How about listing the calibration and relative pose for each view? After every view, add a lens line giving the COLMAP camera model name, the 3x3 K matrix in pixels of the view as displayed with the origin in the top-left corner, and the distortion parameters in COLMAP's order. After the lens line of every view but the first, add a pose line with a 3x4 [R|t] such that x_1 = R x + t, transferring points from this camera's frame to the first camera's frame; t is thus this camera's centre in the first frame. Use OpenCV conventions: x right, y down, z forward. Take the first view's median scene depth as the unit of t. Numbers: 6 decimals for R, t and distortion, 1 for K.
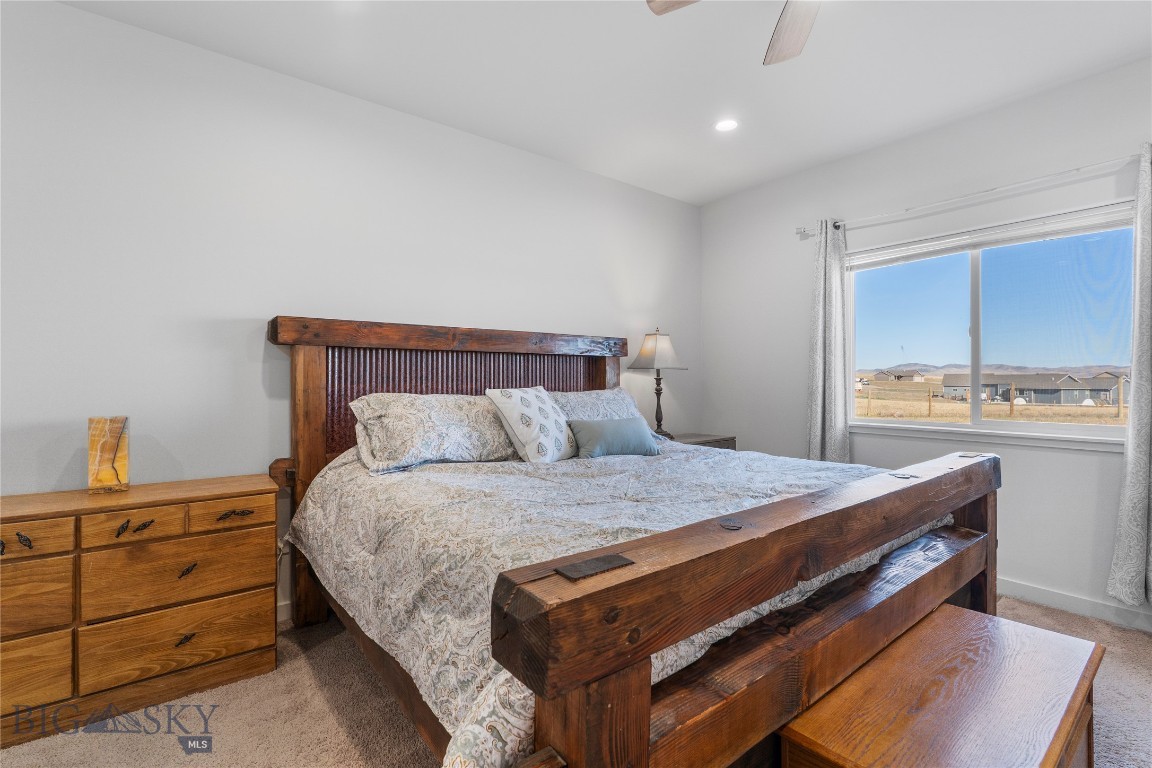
lens RADIAL K [[516.9, 0, 577.8], [0, 516.9, 369.3], [0, 0, 1]] dist [-0.002894, -0.000505]
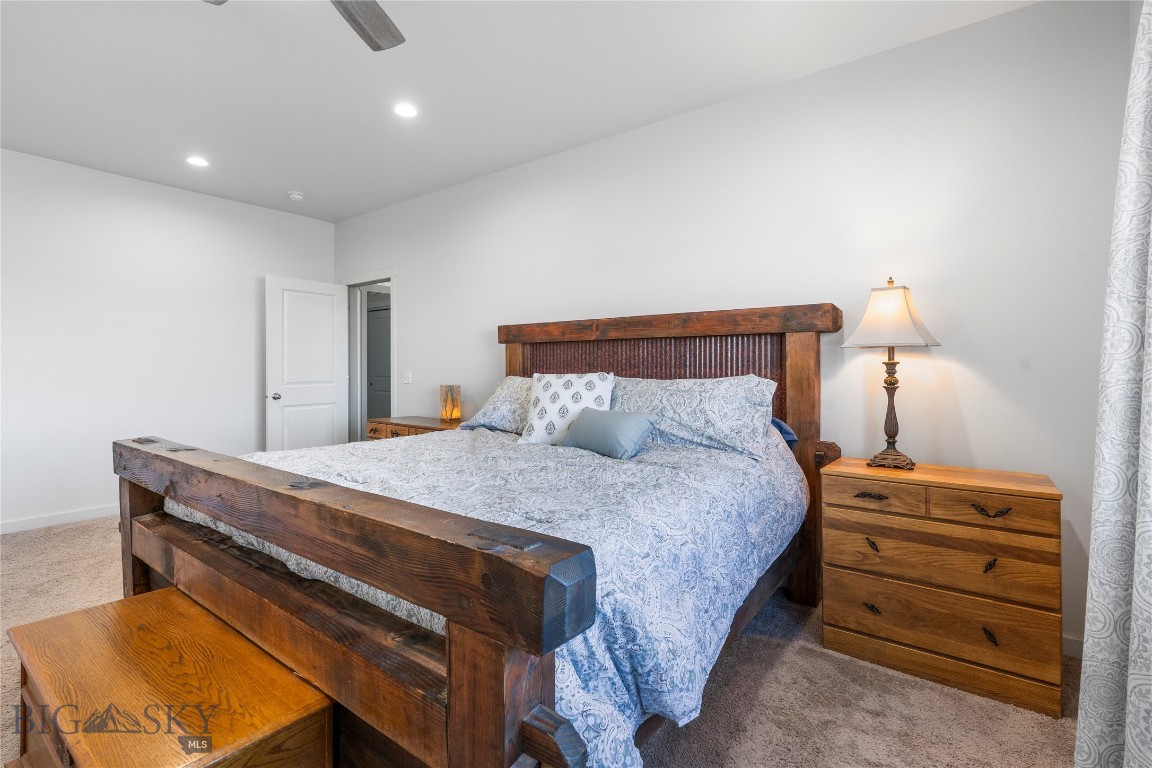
lens RADIAL K [[516.9, 0, 577.8], [0, 516.9, 369.3], [0, 0, 1]] dist [-0.002894, -0.000505]
pose [[0.271049, 0.007910, -0.962533, 1.002805], [0.023794, 0.999606, 0.014915, 0.011875], [0.962272, -0.026945, 0.270753, 0.793015]]
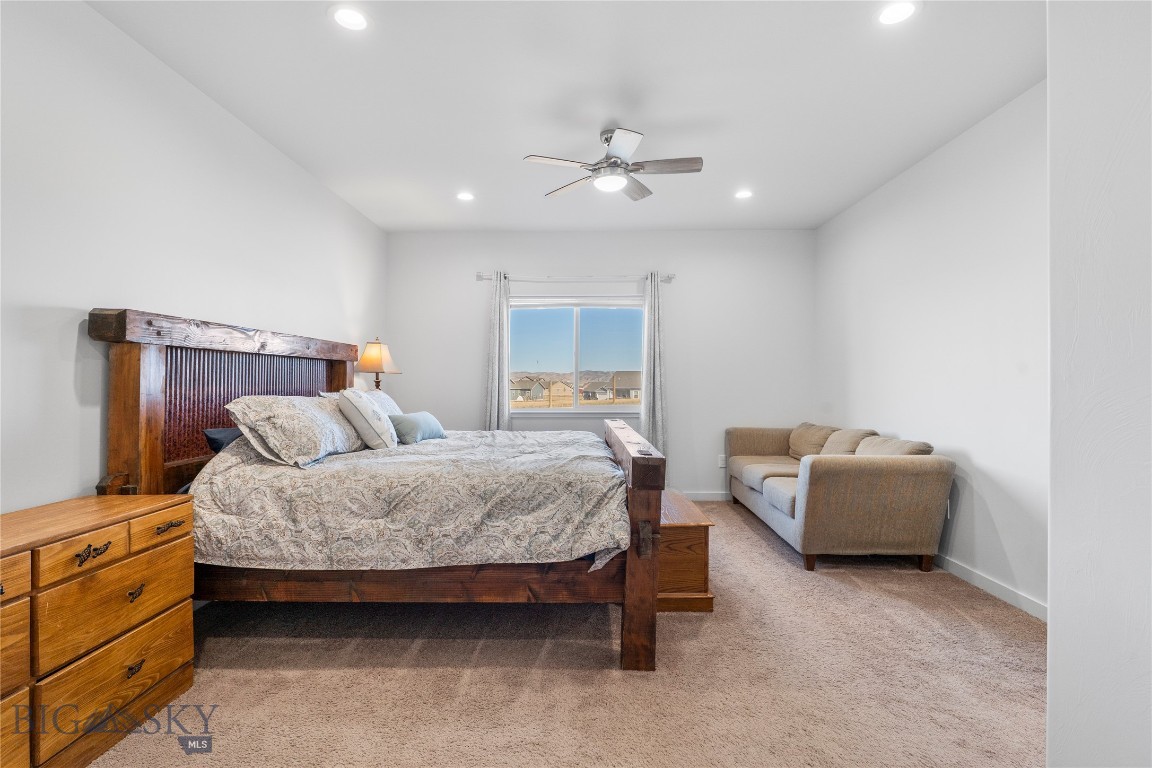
lens RADIAL K [[526.5, 0, 579.0], [0, 526.5, 379.6], [0, 0, 1]] dist [-0.001870, 0.000615]
pose [[0.622908, 0.003434, 0.782287, -0.780427], [-0.015045, 0.999858, 0.007590, -0.002474], [-0.782150, -0.016498, 0.622872, -0.139080]]
